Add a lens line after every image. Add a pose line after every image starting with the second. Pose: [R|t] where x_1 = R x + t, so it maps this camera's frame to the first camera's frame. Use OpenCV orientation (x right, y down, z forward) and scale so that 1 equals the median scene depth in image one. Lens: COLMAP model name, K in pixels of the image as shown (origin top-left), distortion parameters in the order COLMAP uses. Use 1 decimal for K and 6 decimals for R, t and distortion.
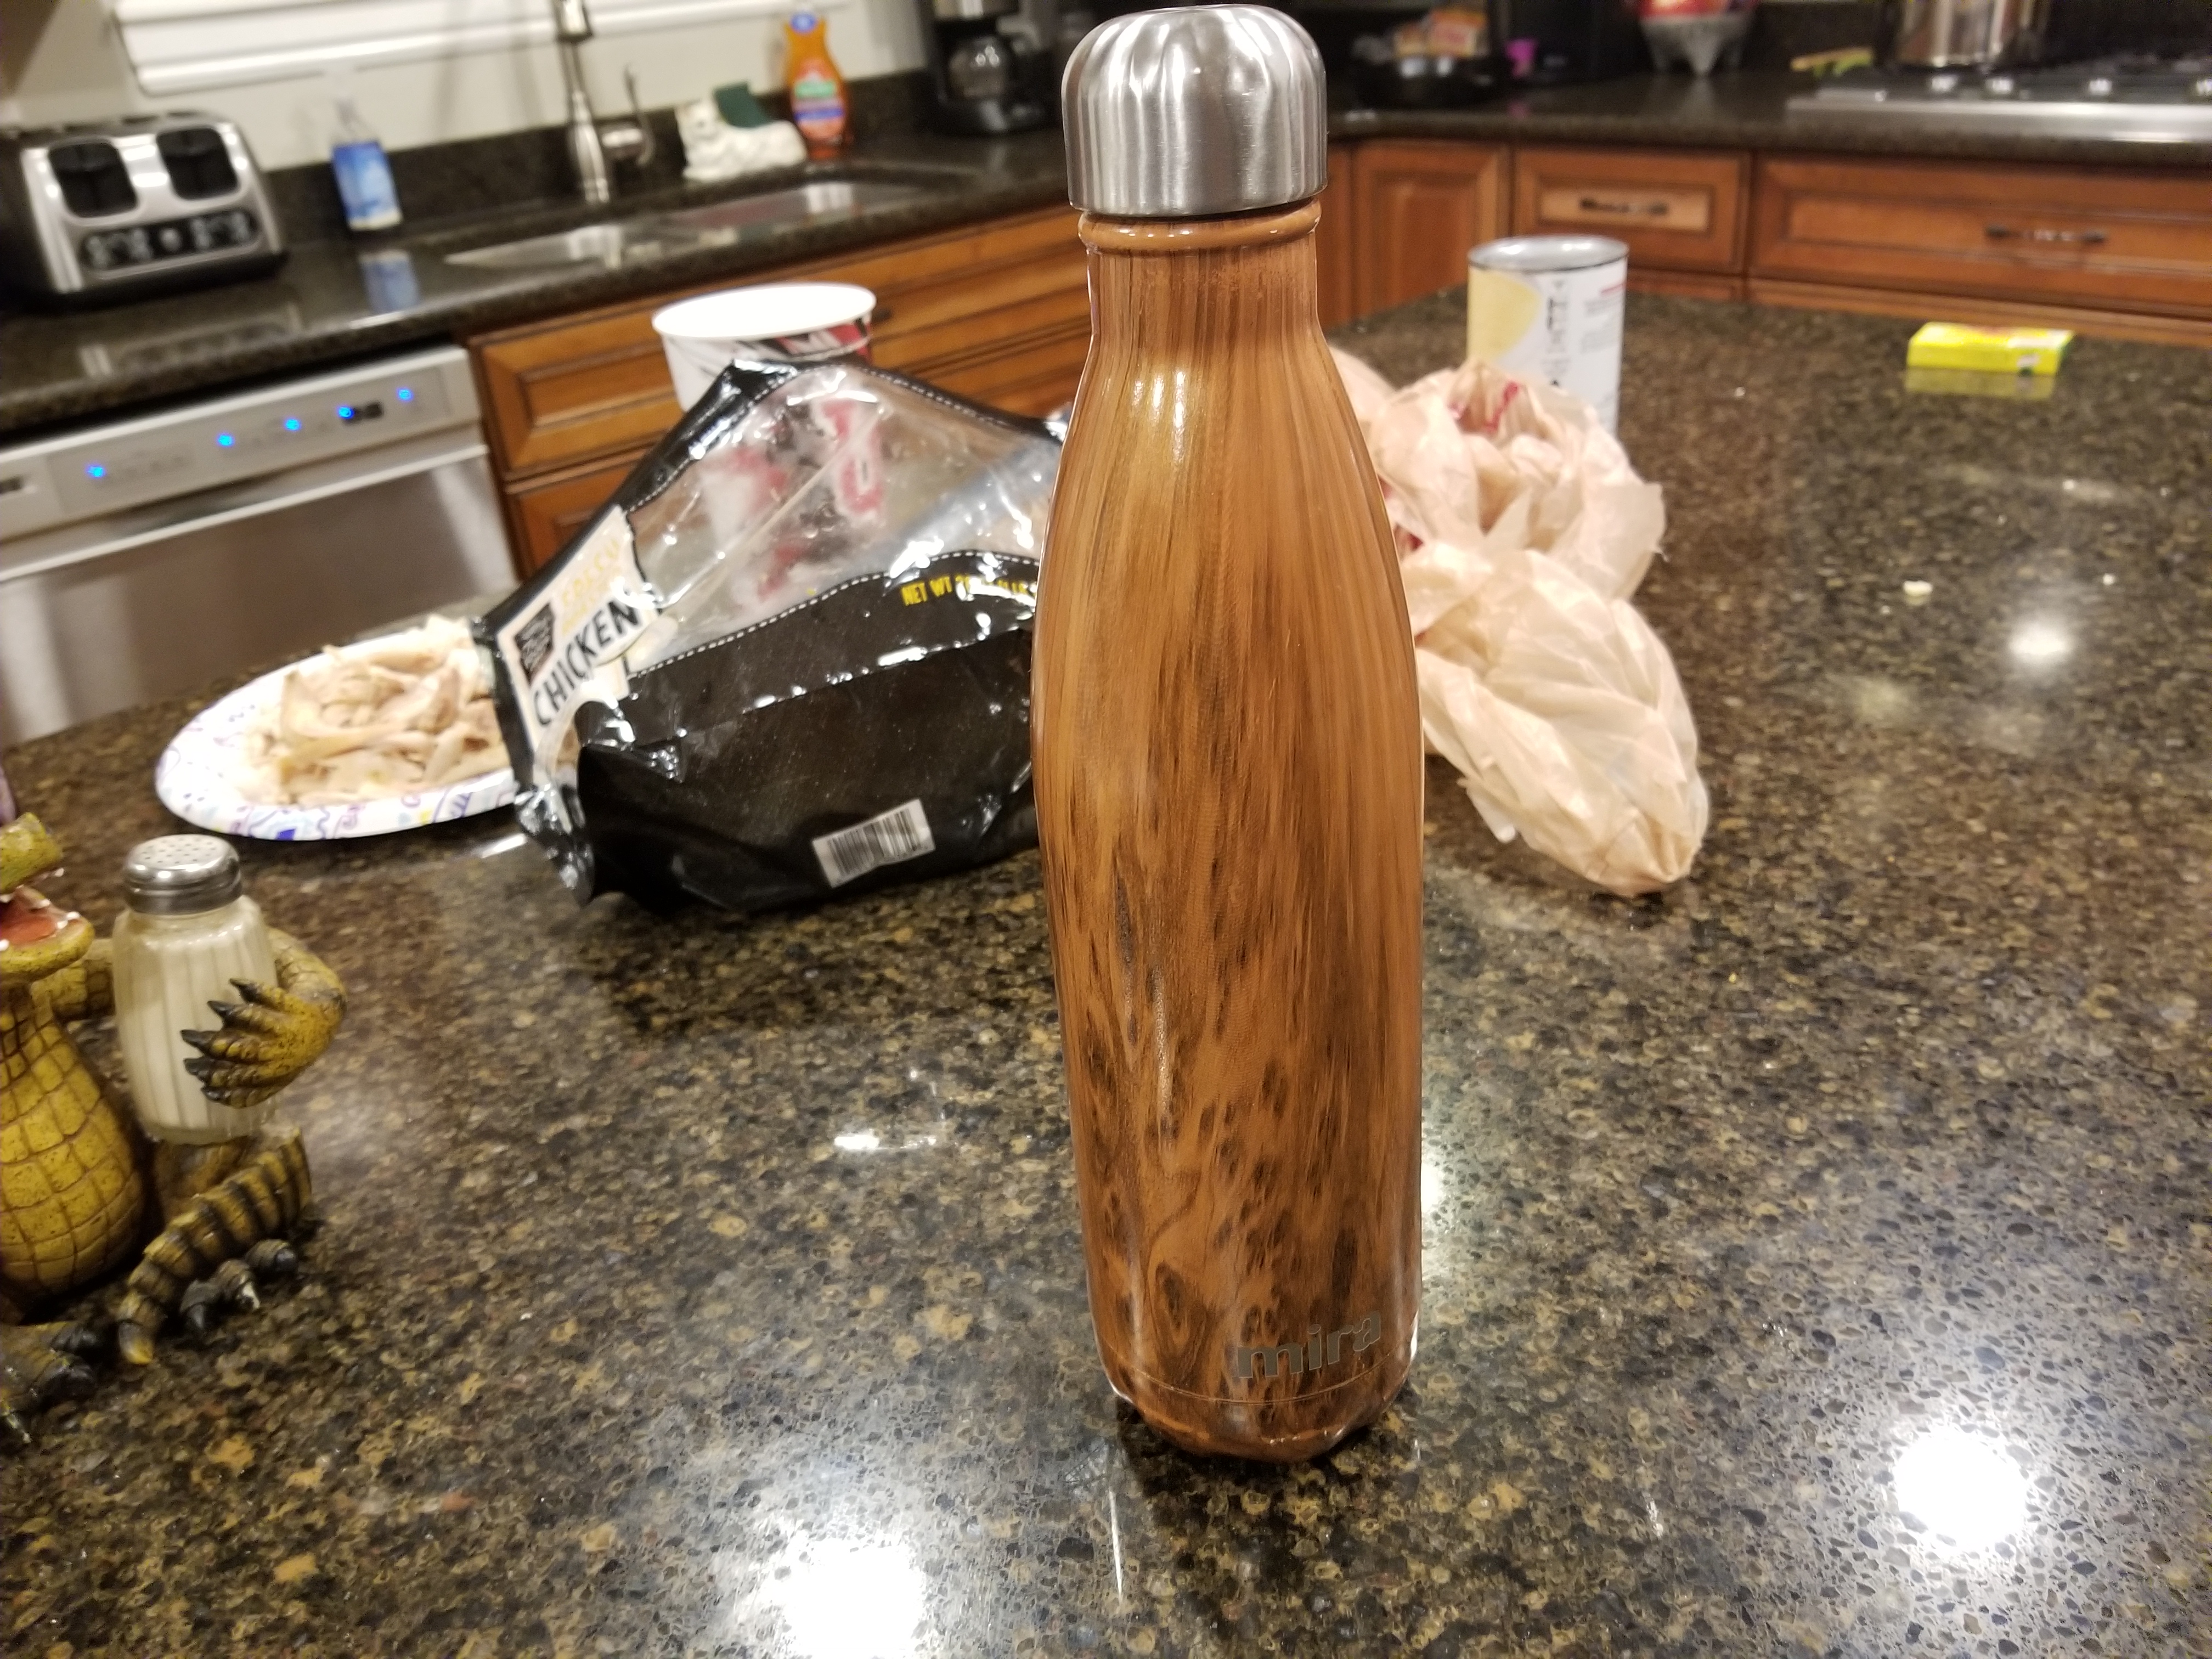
lens RADIAL K [[1717.6, 0, 1109.2], [0, 1717.6, 856.7], [0, 0, 1]] dist [0.000803, -0.039241]
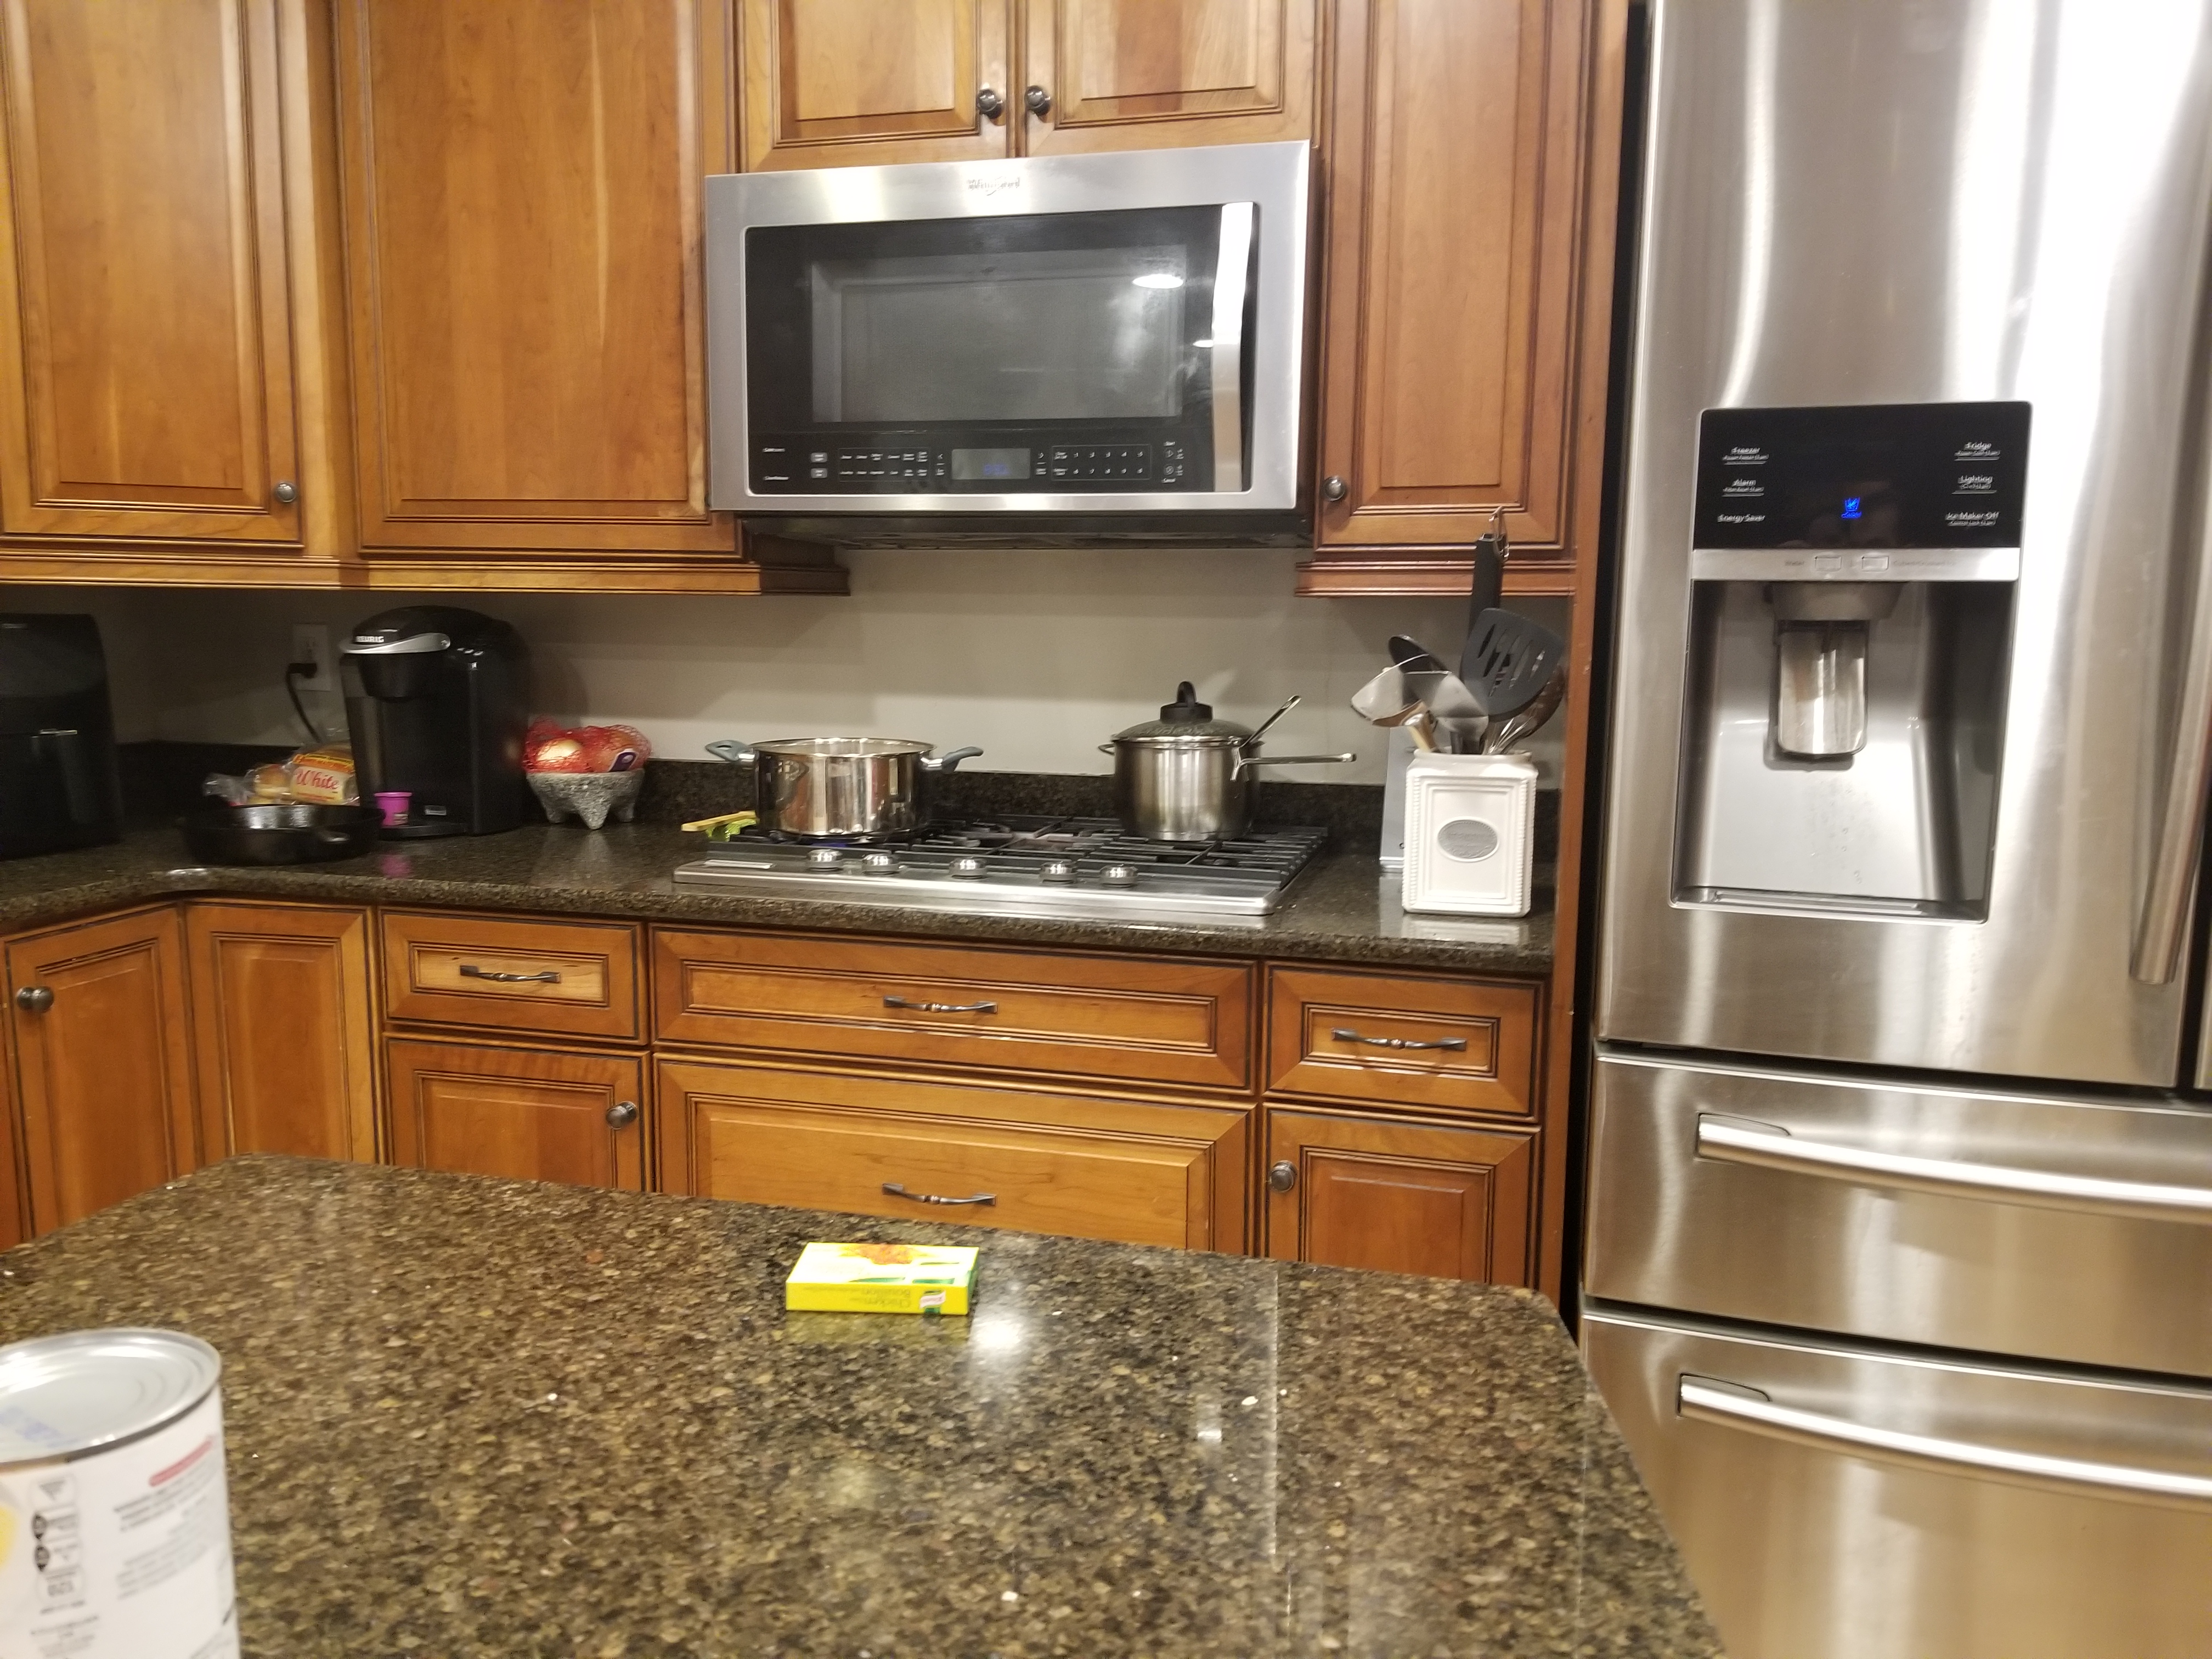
lens RADIAL K [[1717.6, 0, 1109.2], [0, 1717.6, 856.7], [0, 0, 1]] dist [0.000803, -0.039241]
pose [[0.841955, 0.015228, 0.539333, 0.264003], [0.188612, 0.928228, -0.320652, -0.300231], [-0.505507, 0.371699, 0.778654, 0.407232]]
